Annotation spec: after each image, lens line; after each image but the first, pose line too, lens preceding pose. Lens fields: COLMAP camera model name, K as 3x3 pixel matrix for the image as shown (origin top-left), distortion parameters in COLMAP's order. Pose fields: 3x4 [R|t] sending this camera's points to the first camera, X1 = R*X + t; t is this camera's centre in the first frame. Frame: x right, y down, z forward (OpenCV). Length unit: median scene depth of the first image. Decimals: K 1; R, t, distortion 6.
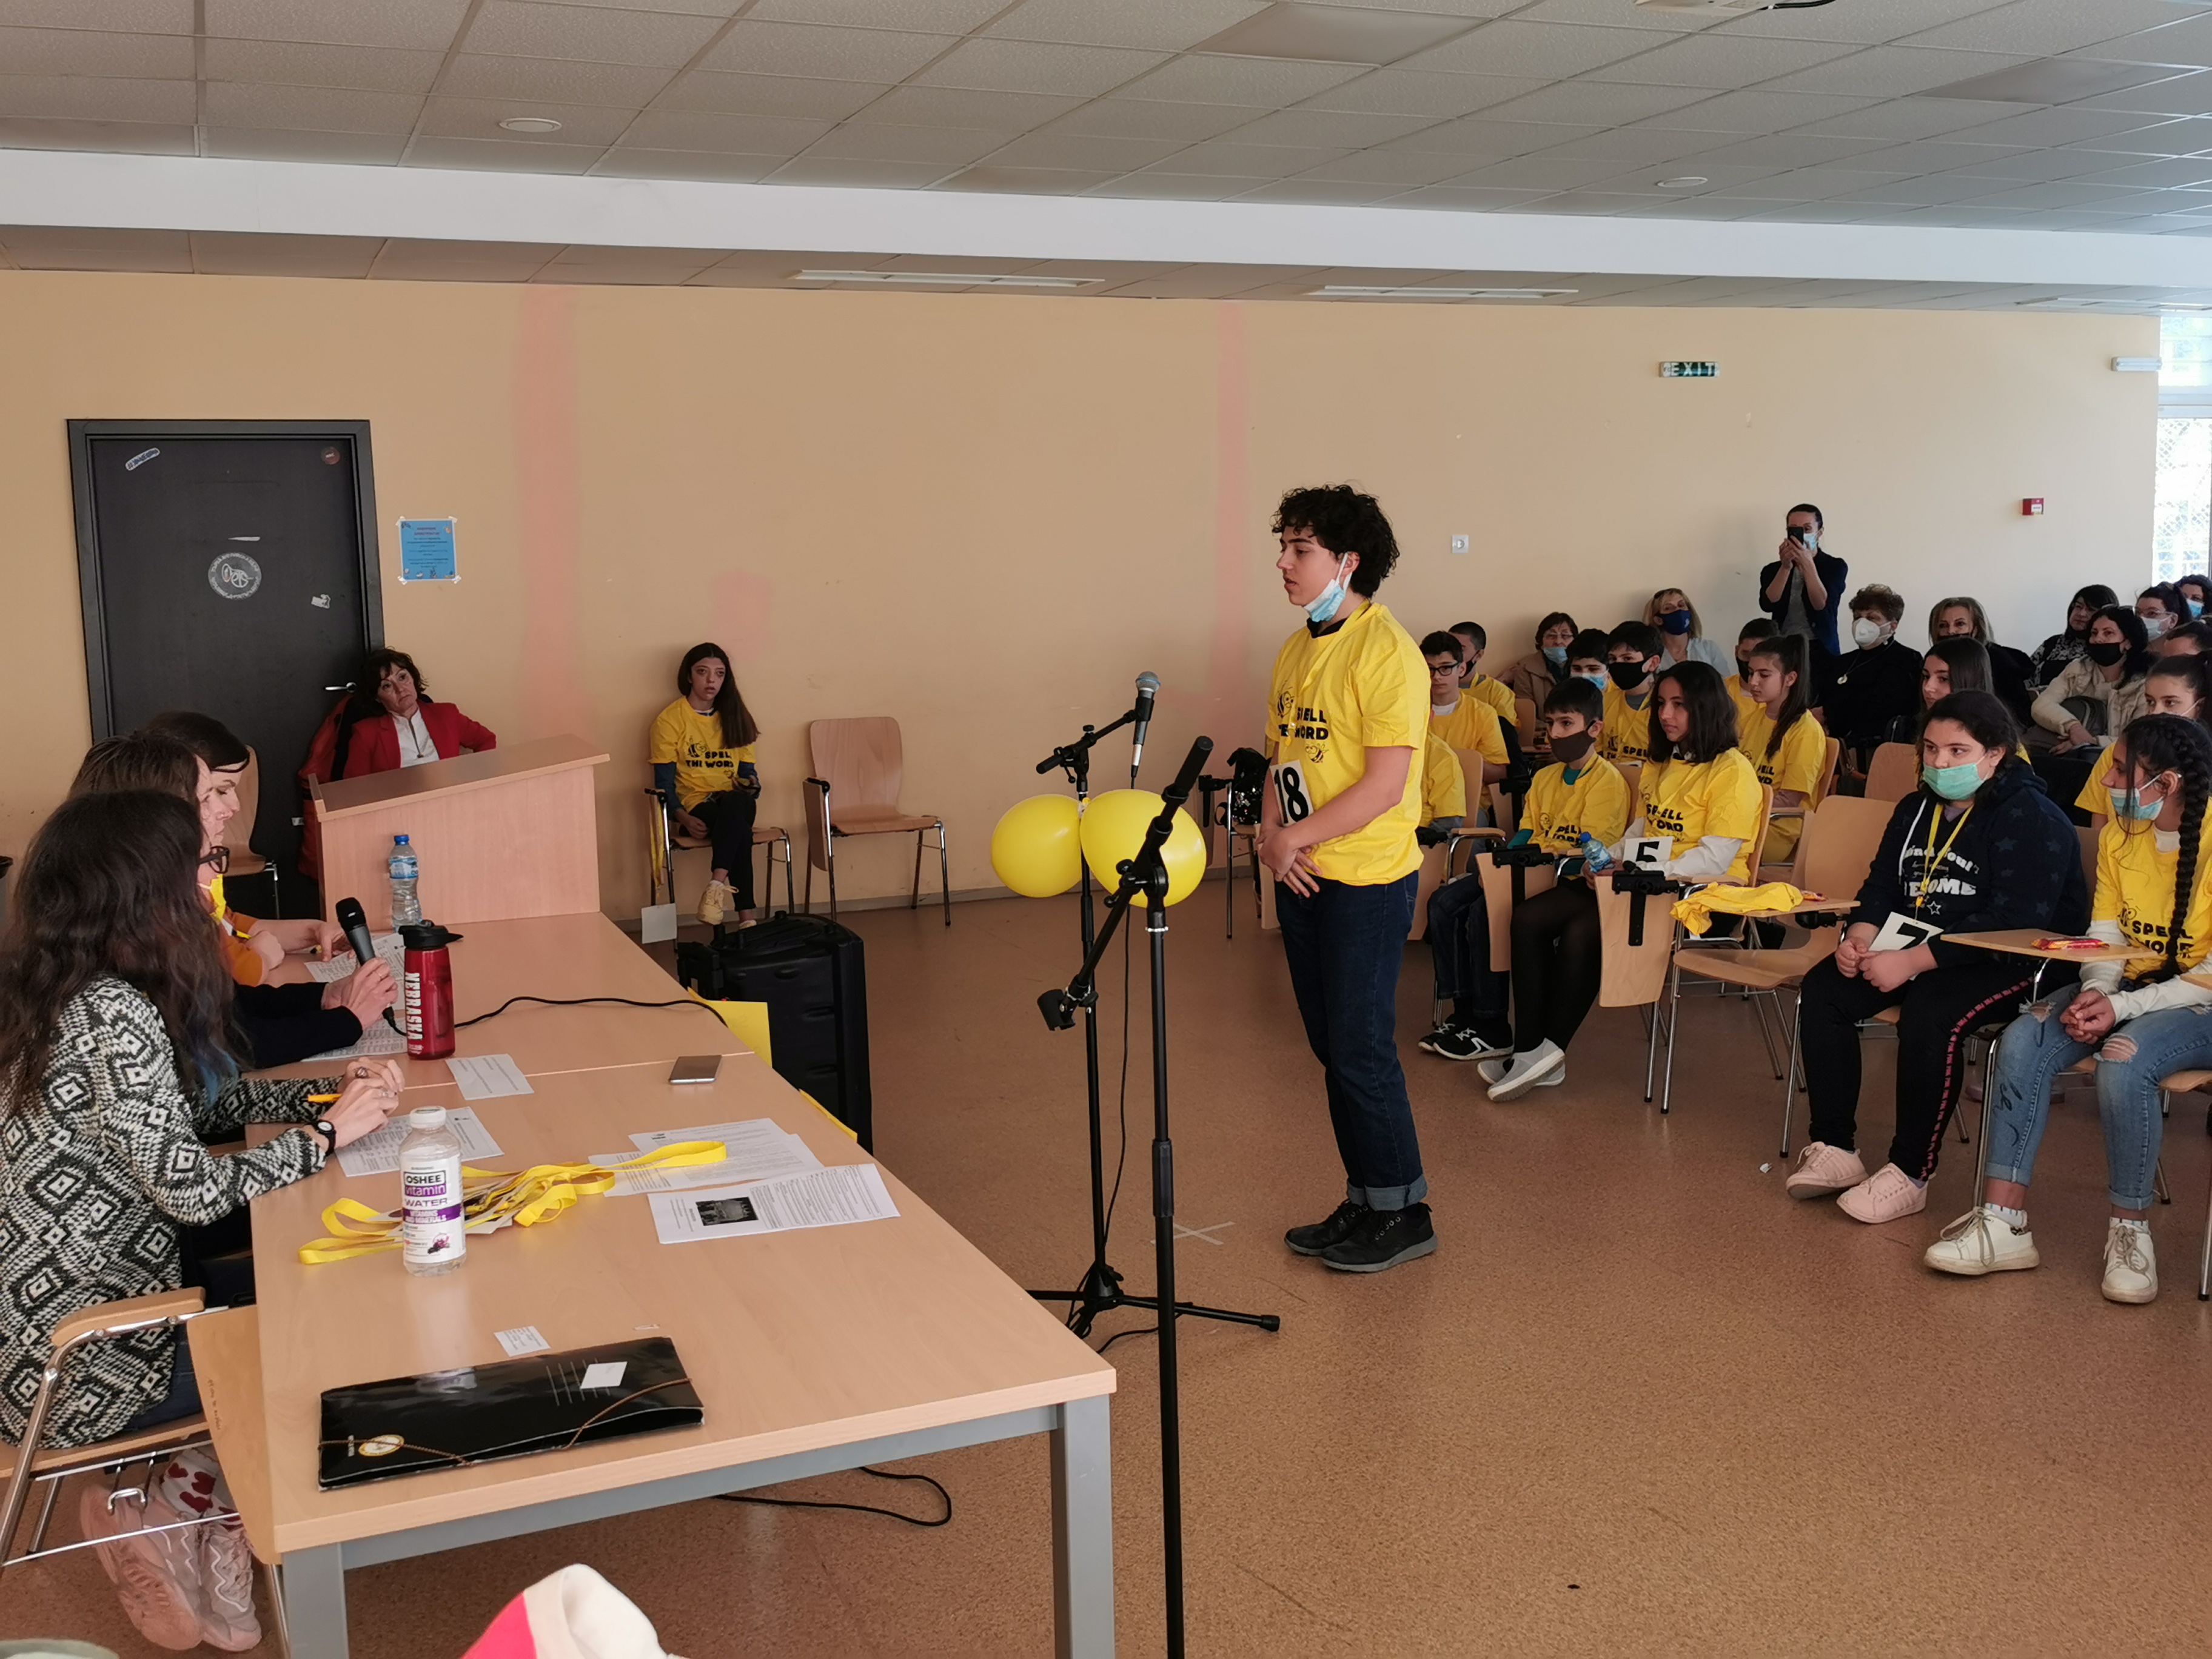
lens RADIAL K [[2118.8, 0, 1131.1], [0, 2118.8, 792.3], [0, 0, 1]] dist [0.031111, 0.000000]
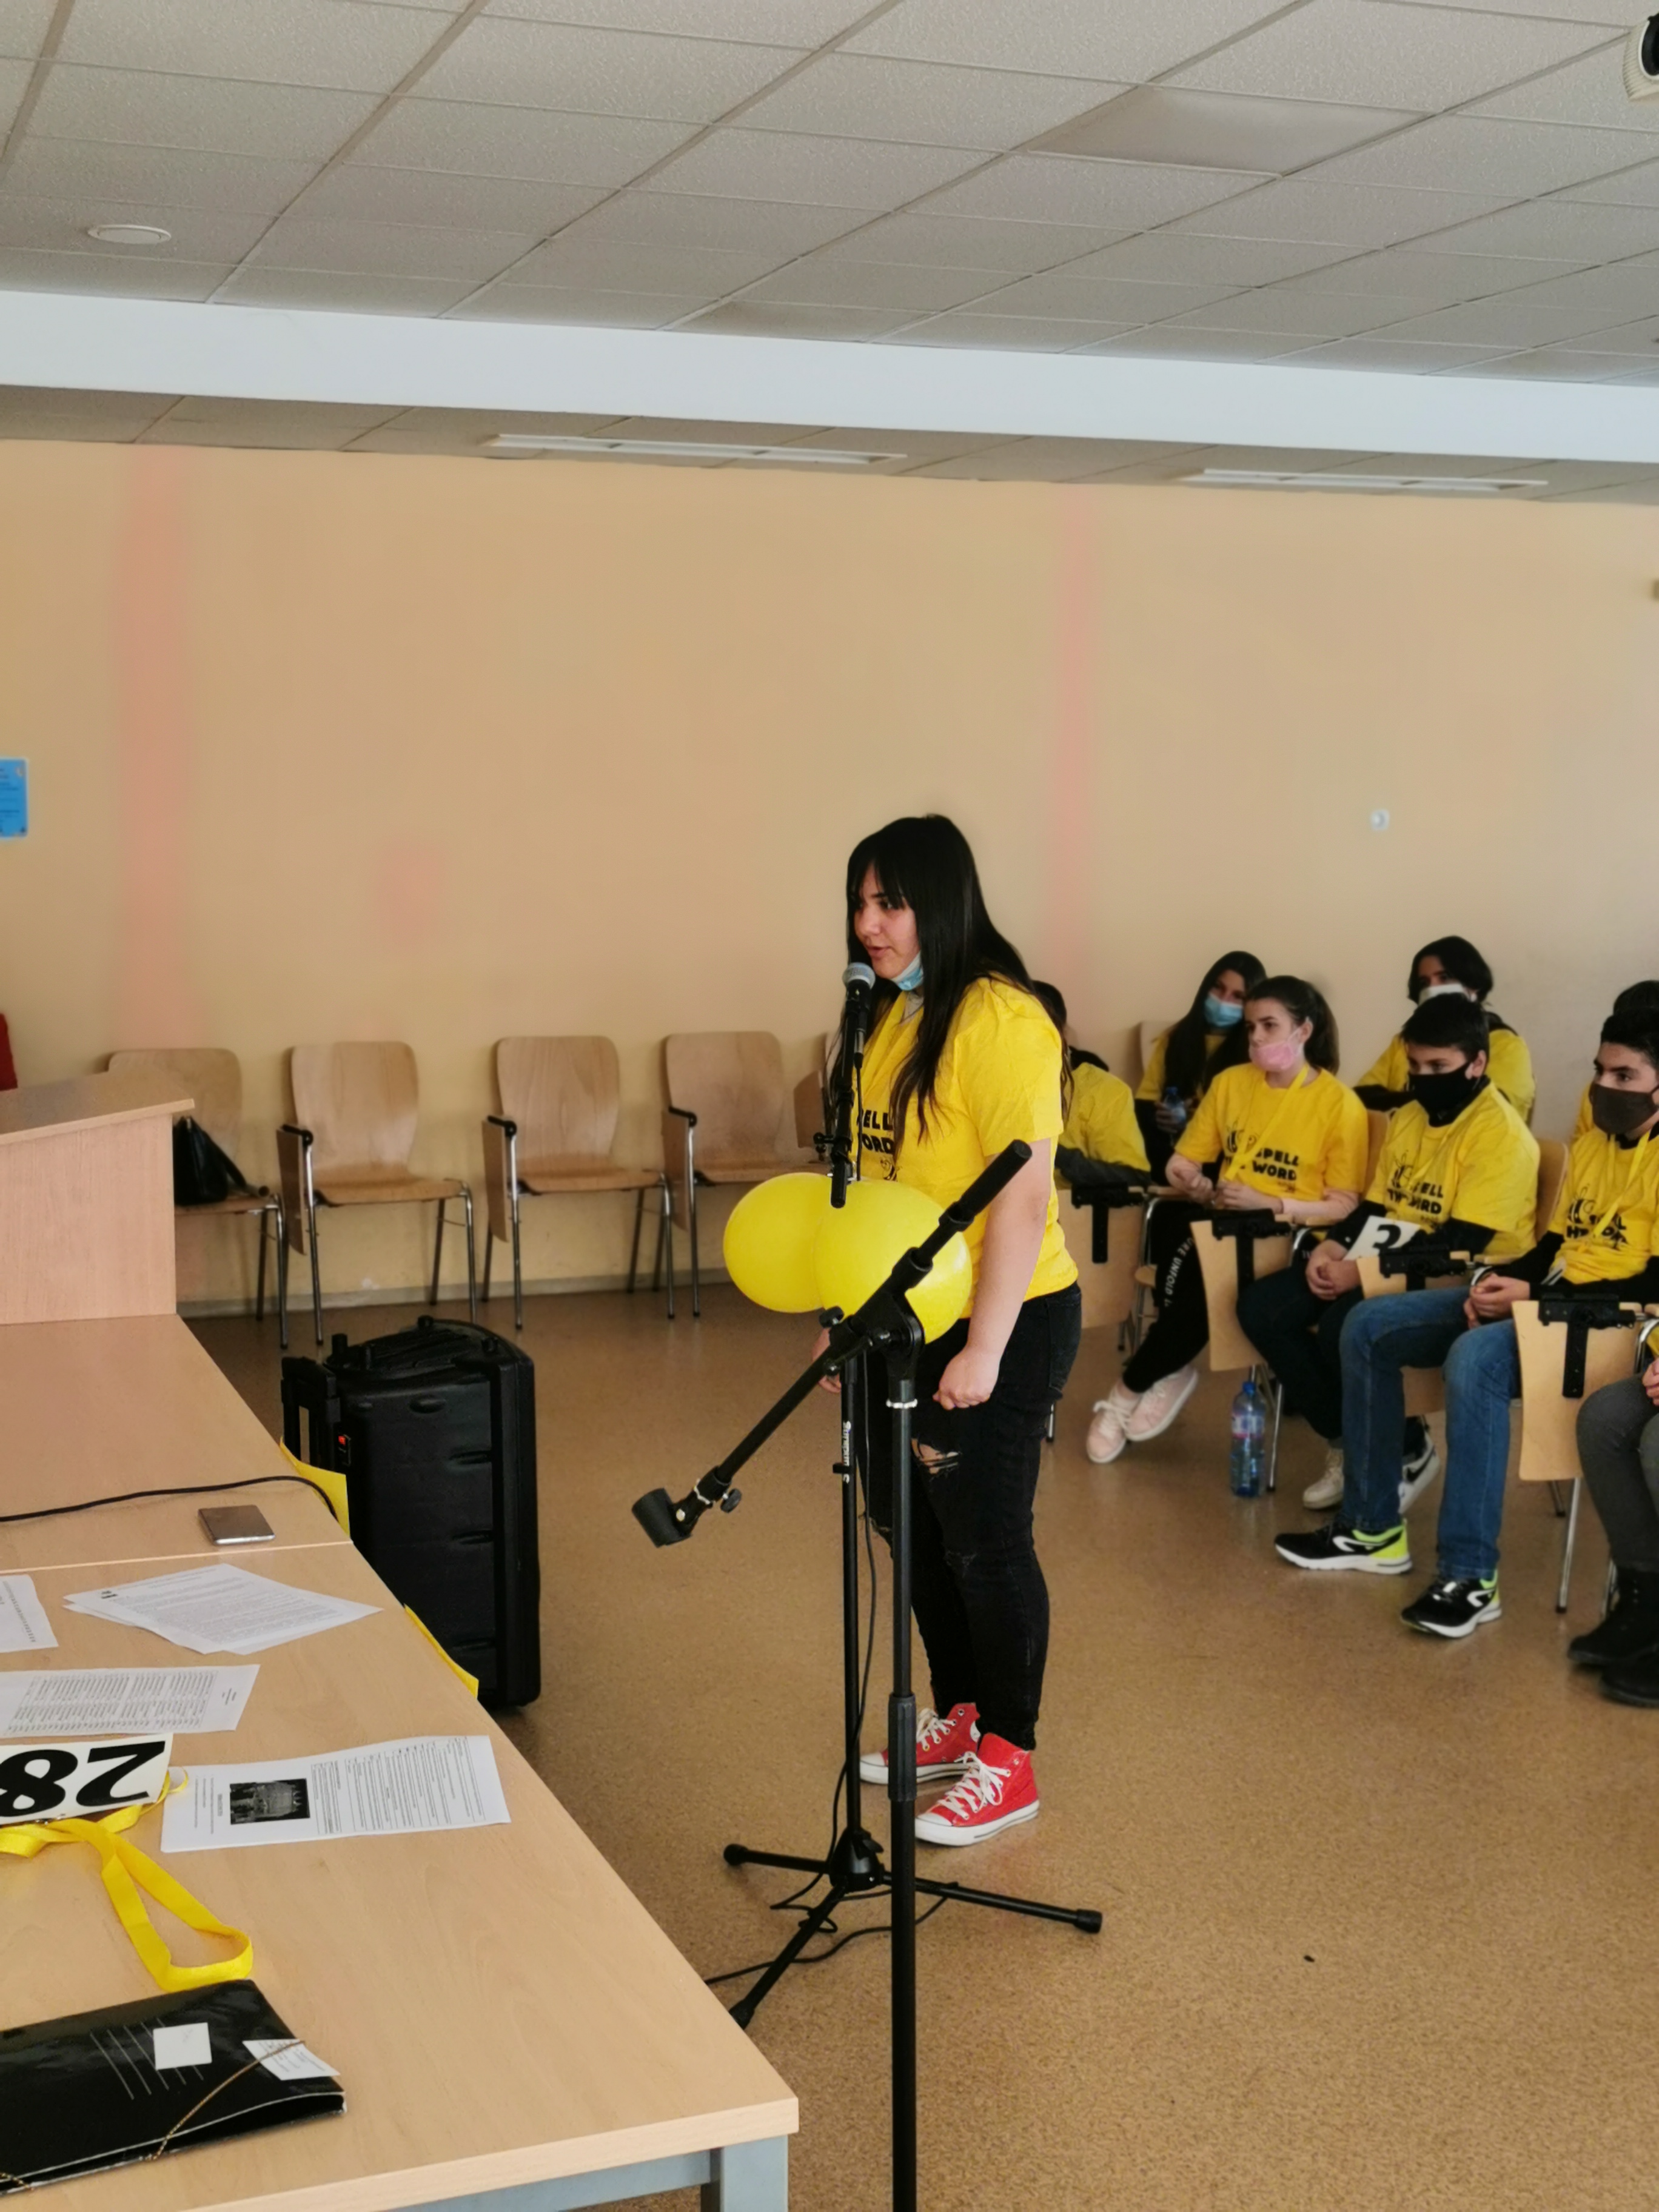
lens RADIAL K [[2786.5, 0, 892.8], [0, 2786.5, 1125.5], [0, 0, 1]] dist [0.011993, 0.000000]
pose [[0.999478, 0.026695, -0.018198, 0.010025], [-0.026652, 0.999641, 0.002583, -0.013676], [0.018260, -0.002097, 0.999831, 0.035913]]
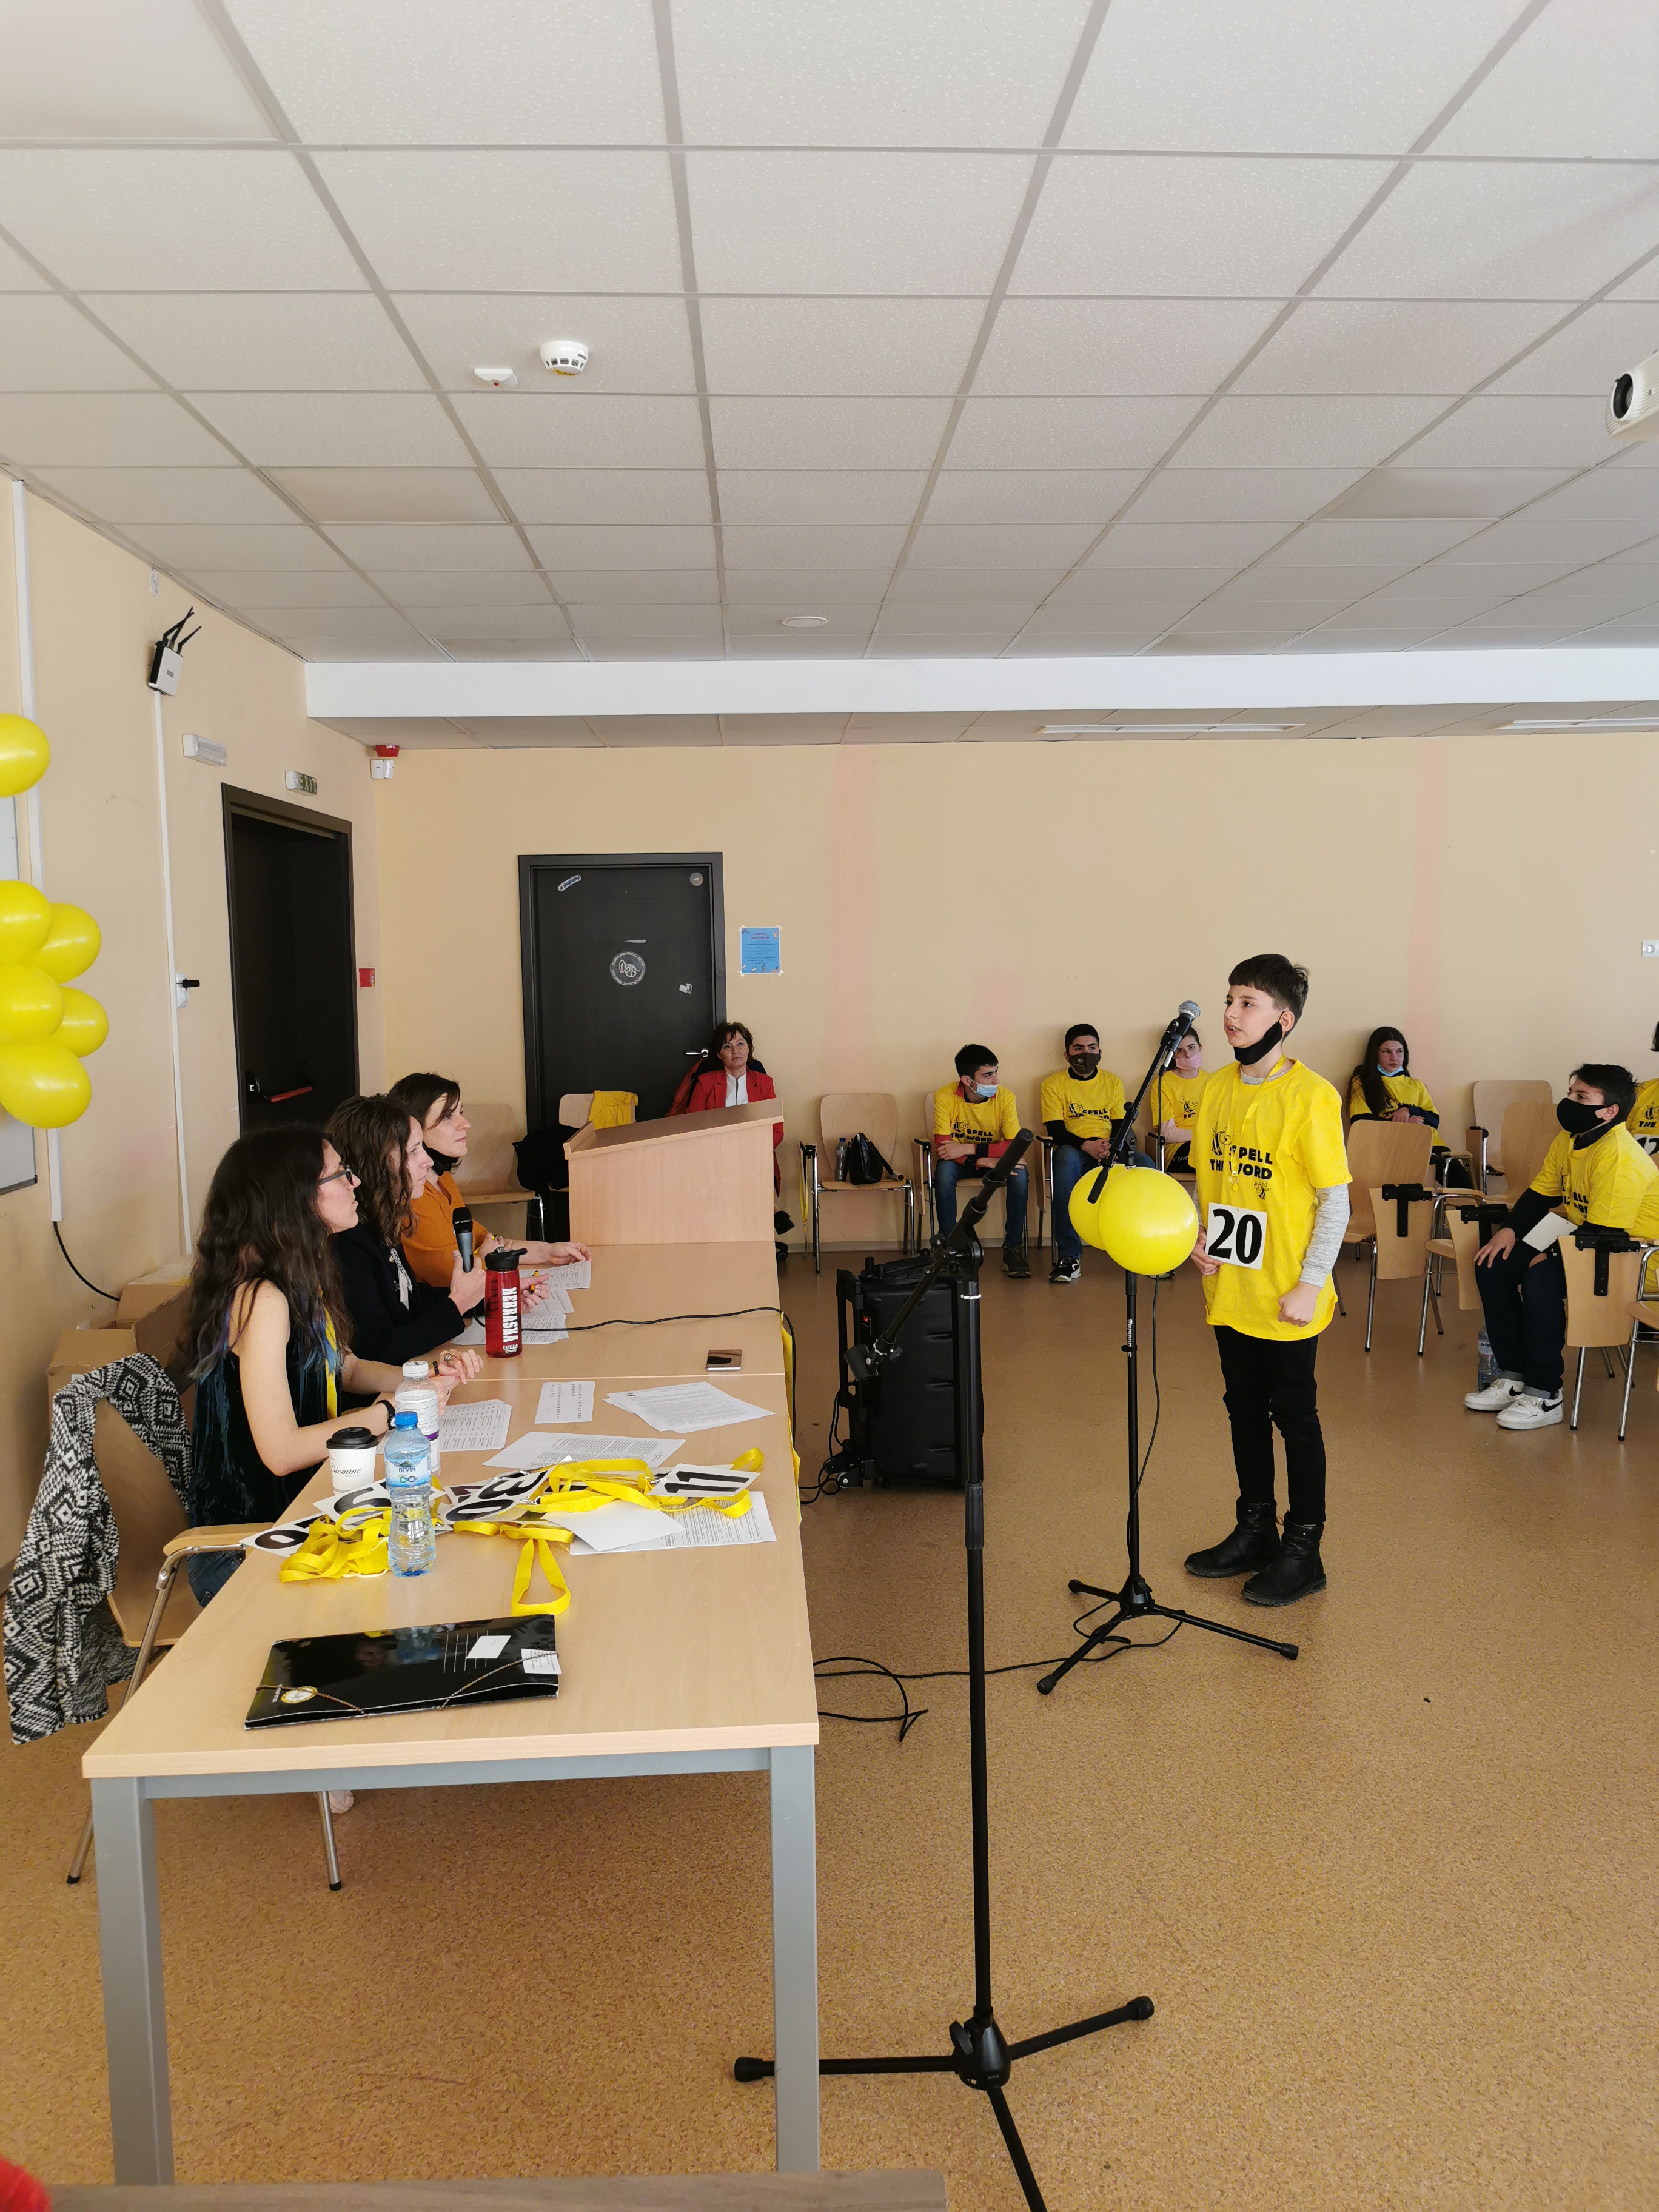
lens RADIAL K [[1671.0, 0, 841.0], [0, 1671.0, 1109.6], [0, 0, 1]] dist [0.044884, -0.050734]
pose [[0.942516, 0.038793, -0.331903, 0.089967], [-0.044410, 0.998970, -0.009354, -0.011002], [0.331198, 0.023556, 0.943267, 0.061587]]
